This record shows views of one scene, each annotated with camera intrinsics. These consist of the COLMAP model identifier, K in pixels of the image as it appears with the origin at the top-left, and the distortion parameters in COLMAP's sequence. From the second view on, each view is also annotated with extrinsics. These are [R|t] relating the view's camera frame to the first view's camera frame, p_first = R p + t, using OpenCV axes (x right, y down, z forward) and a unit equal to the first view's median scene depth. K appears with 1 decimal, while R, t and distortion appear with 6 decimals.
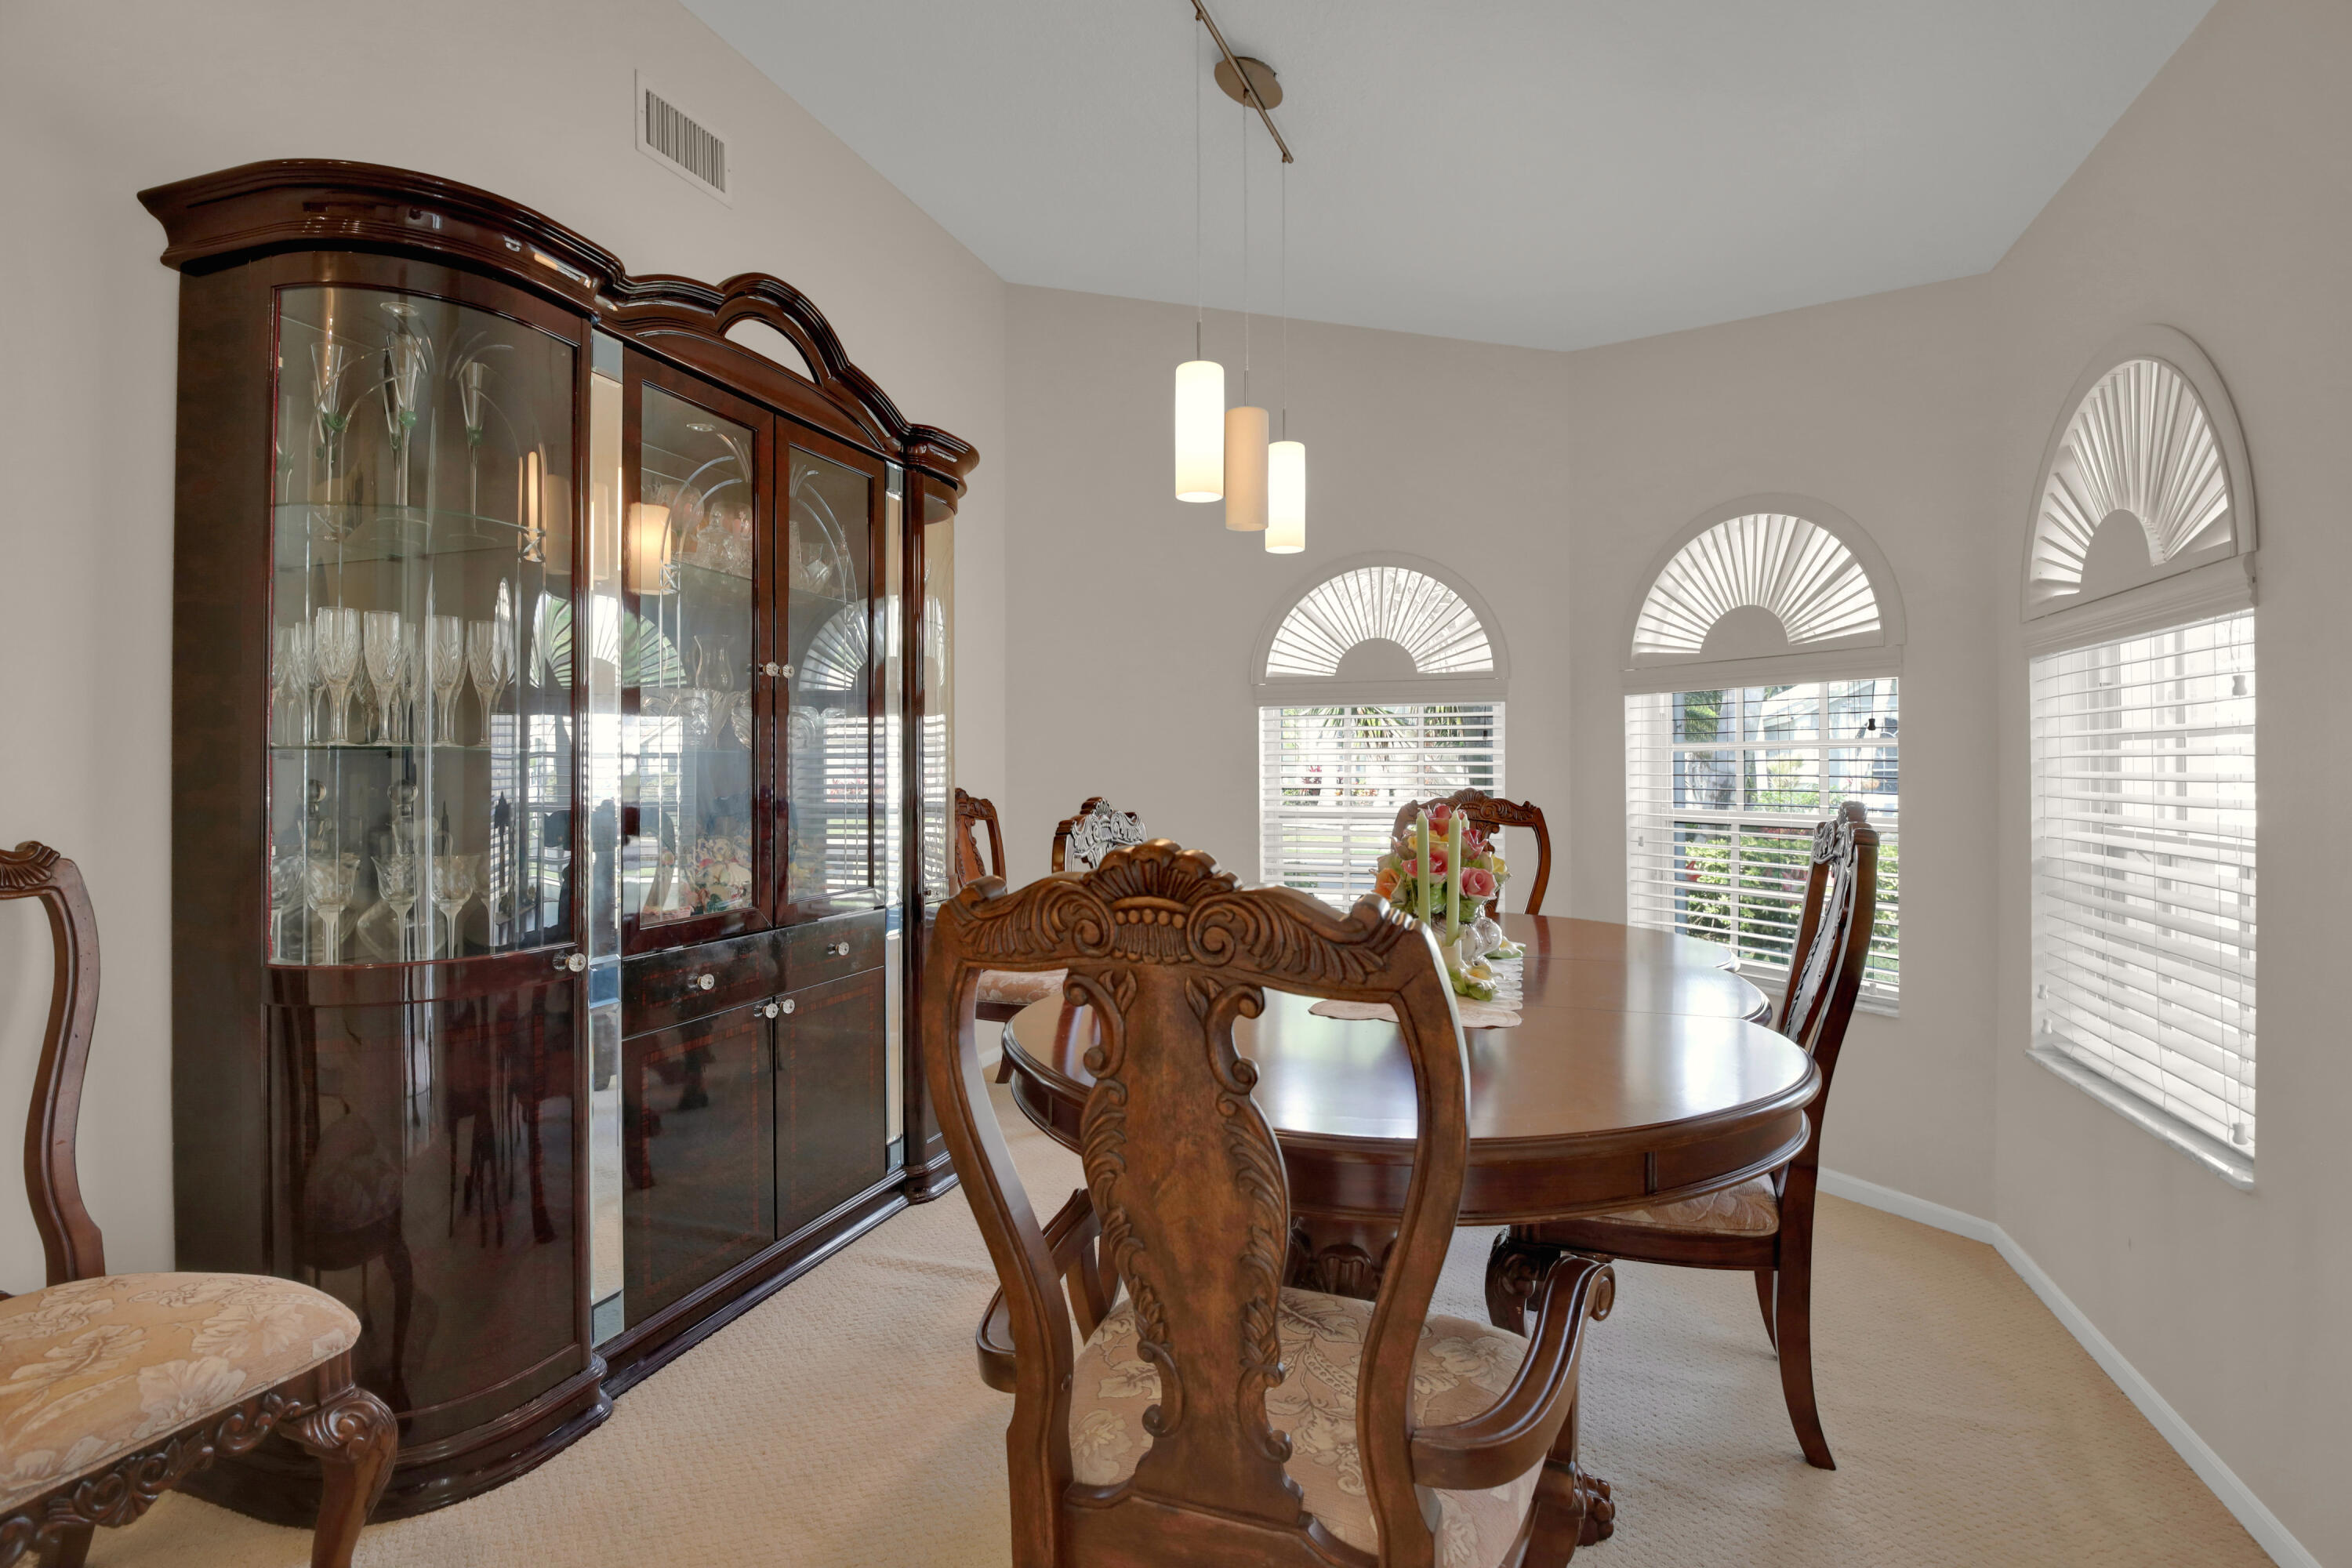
lens RADIAL K [[1174.5, 0, 1179.3], [0, 1174.5, 775.7], [0, 0, 1]] dist [-0.001002, -0.003607]
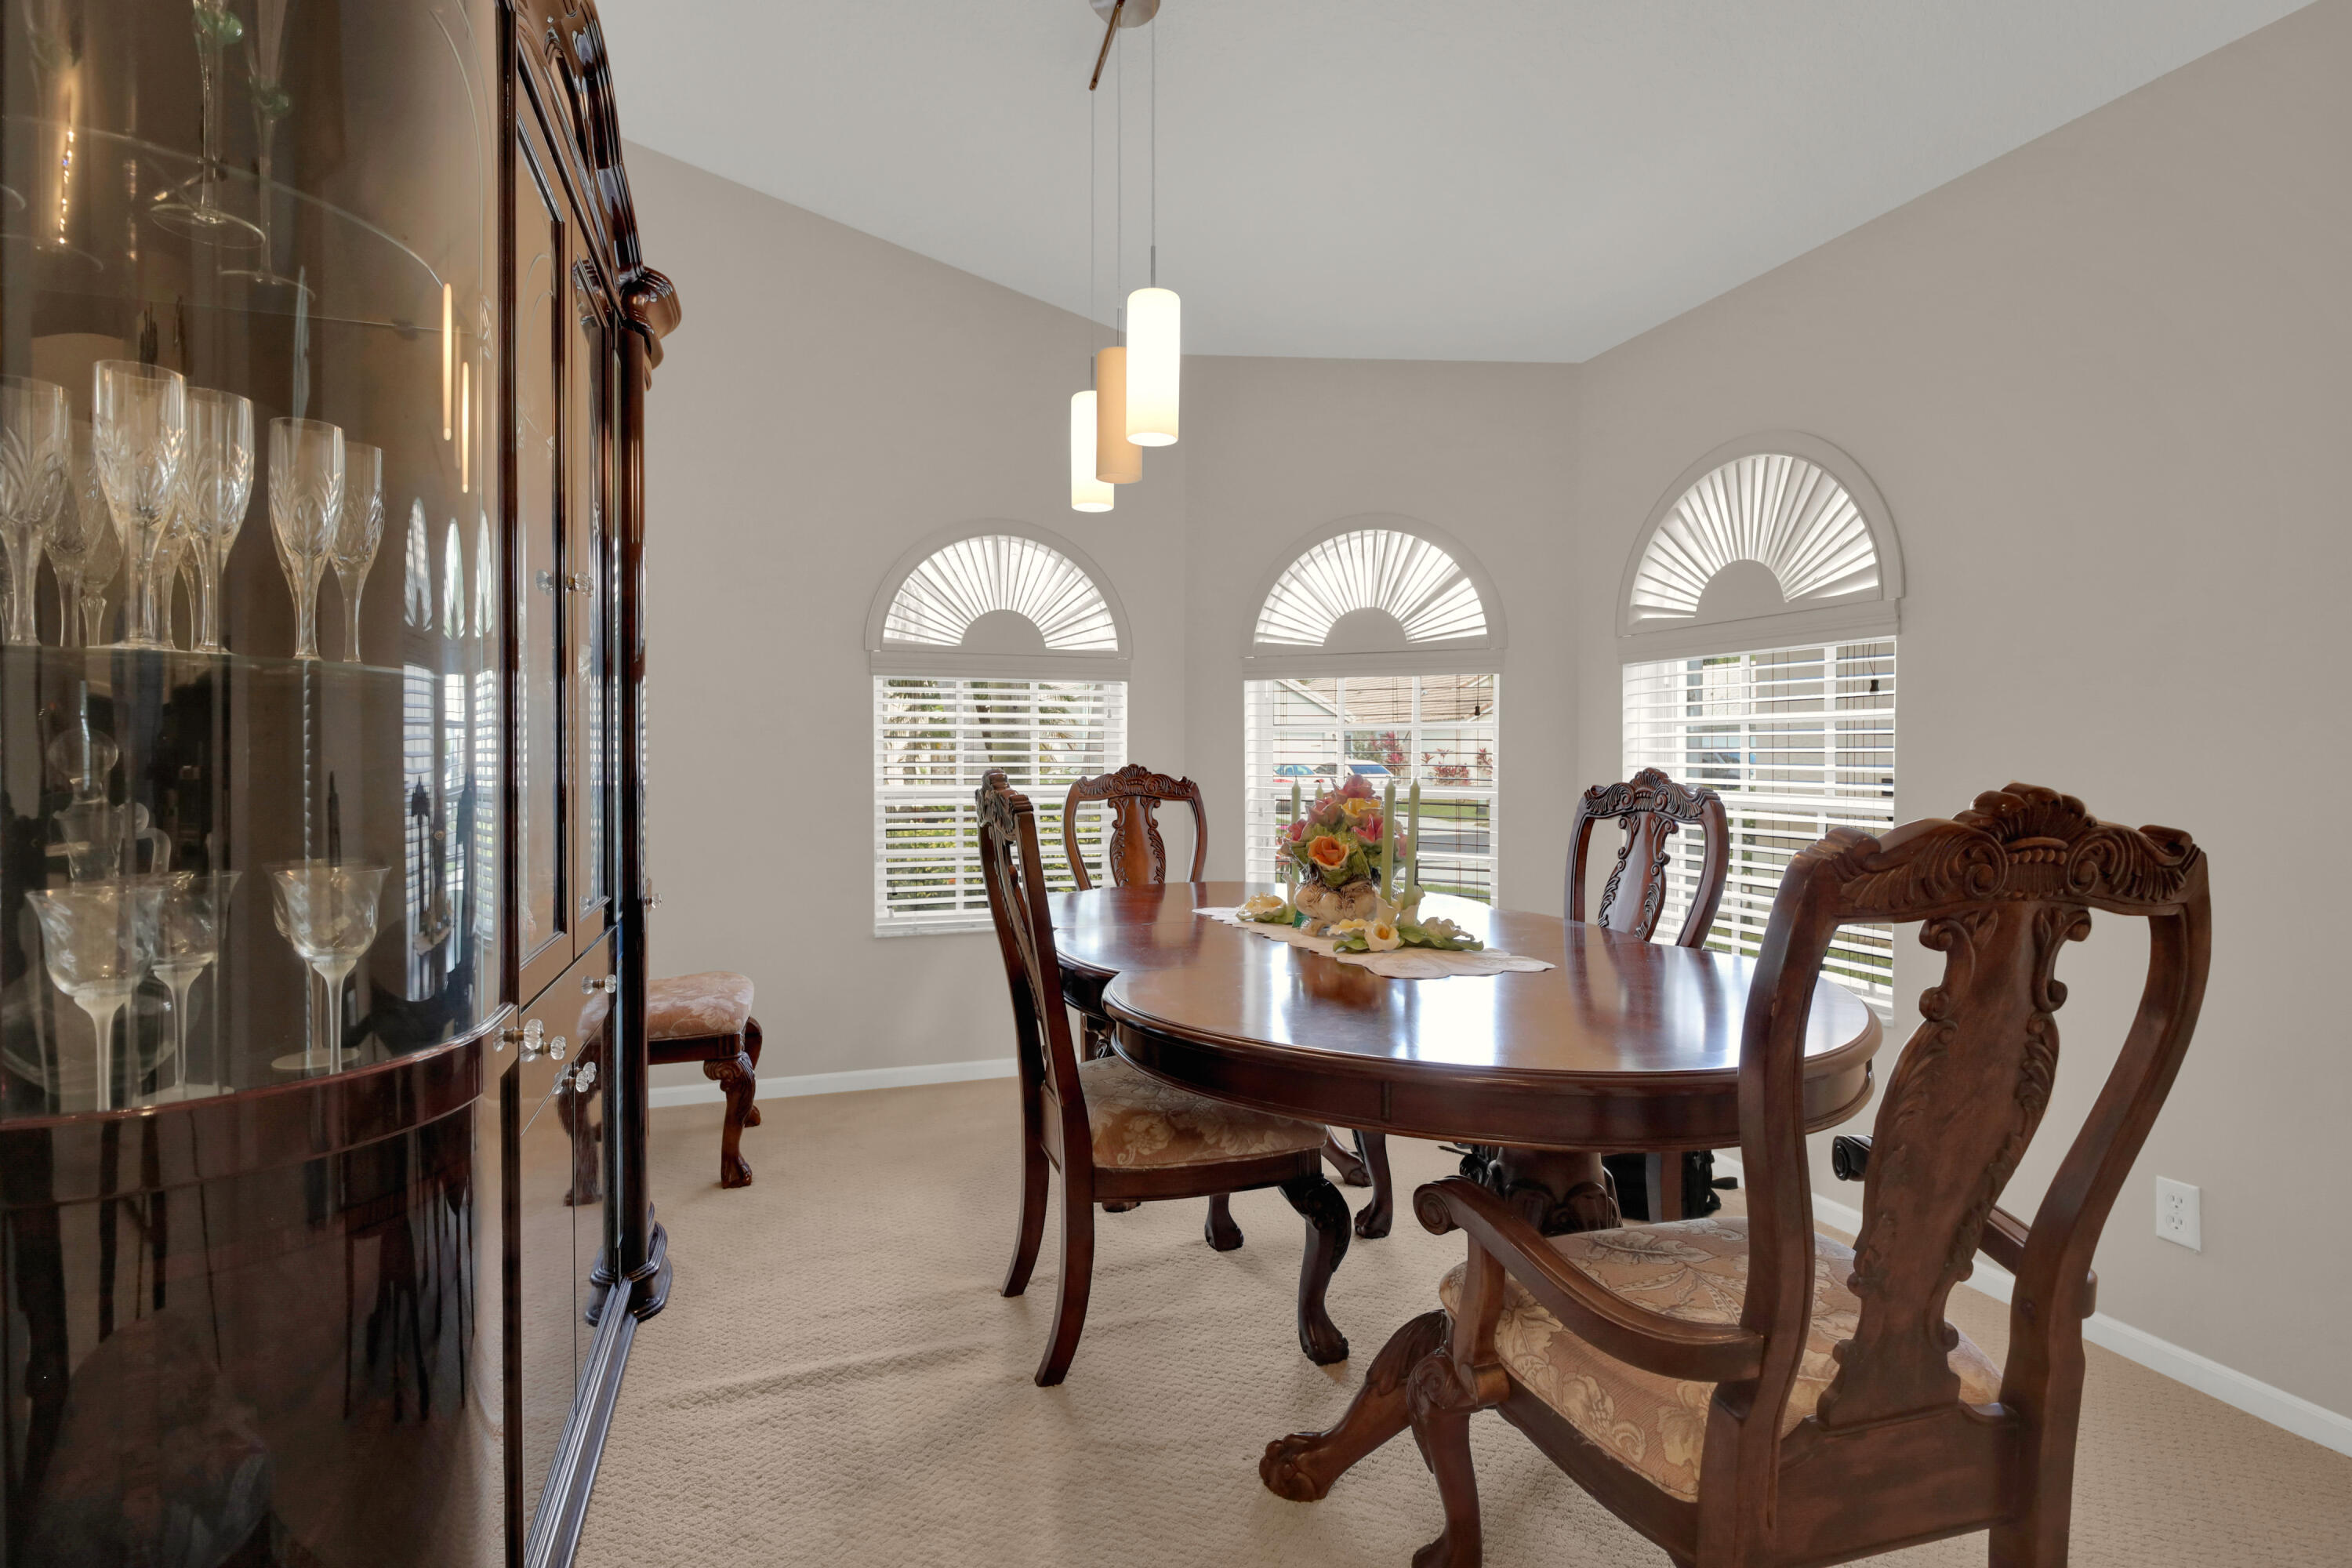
lens RADIAL K [[1174.5, 0, 1180.7], [0, 1174.5, 778.6], [0, 0, 1]] dist [-0.001002, -0.003607]
pose [[0.795959, -0.007522, 0.605304, -0.414513], [-0.000322, 0.999917, 0.012850, 0.012314], [-0.605351, -0.010423, 0.795890, 0.203818]]
